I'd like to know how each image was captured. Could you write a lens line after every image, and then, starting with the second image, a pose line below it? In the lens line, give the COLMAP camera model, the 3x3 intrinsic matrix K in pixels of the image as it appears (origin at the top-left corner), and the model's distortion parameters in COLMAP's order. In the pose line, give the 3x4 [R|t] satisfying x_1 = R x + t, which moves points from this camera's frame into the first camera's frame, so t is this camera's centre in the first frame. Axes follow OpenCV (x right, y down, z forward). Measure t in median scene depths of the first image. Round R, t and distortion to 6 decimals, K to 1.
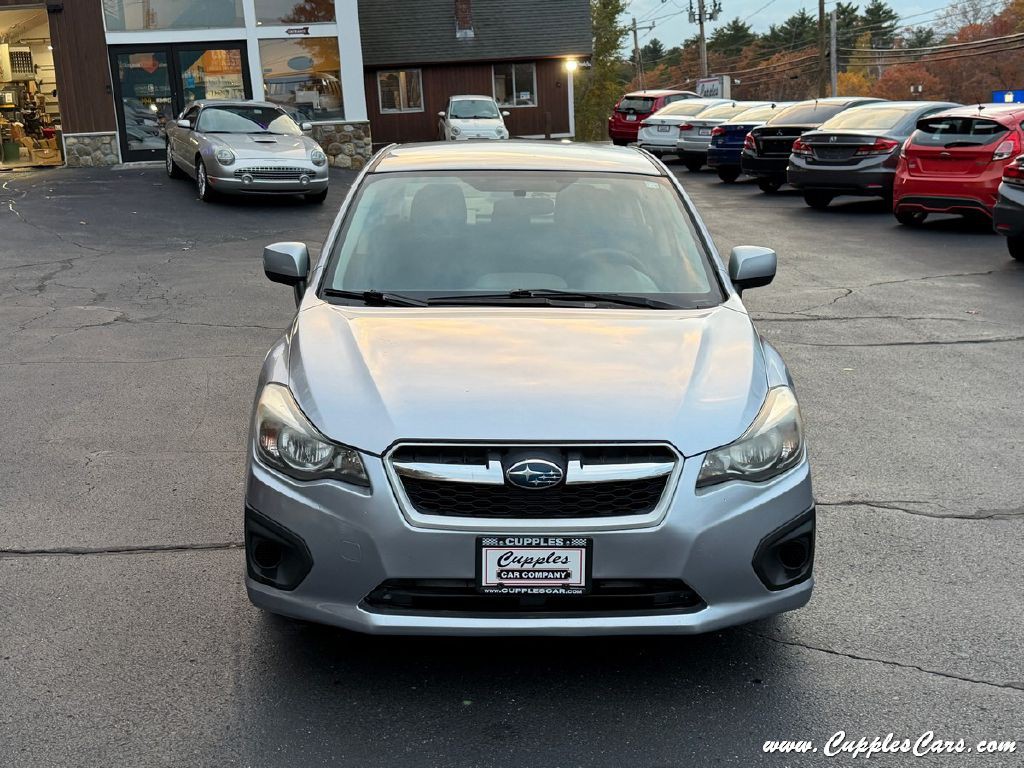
lens RADIAL K [[1289.4, 0, 512.0], [0, 1289.4, 384.0], [0, 0, 1]] dist [0.197153, -0.485534]
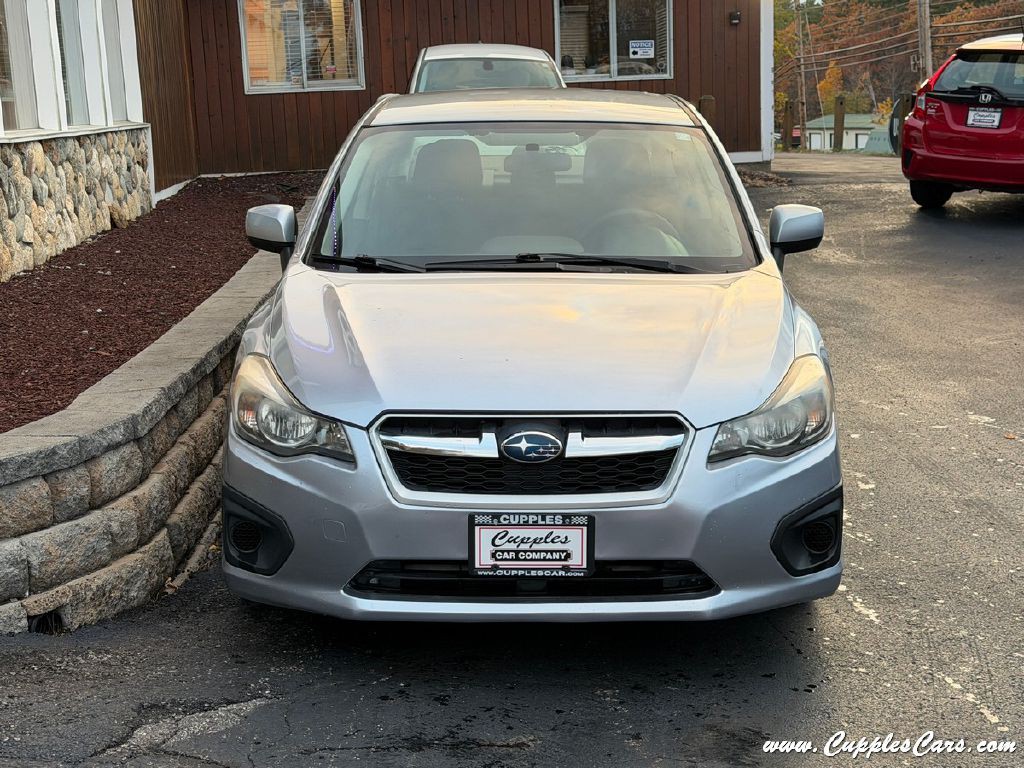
lens RADIAL K [[1604.7, 0, 512.0], [0, 1604.7, 384.0], [0, 0, 1]] dist [0.096346, -0.028239]
pose [[0.999340, -0.003768, -0.036140, 0.044536], [0.003541, 0.999974, -0.006337, 0.031554], [0.036163, 0.006205, 0.999327, -0.145380]]
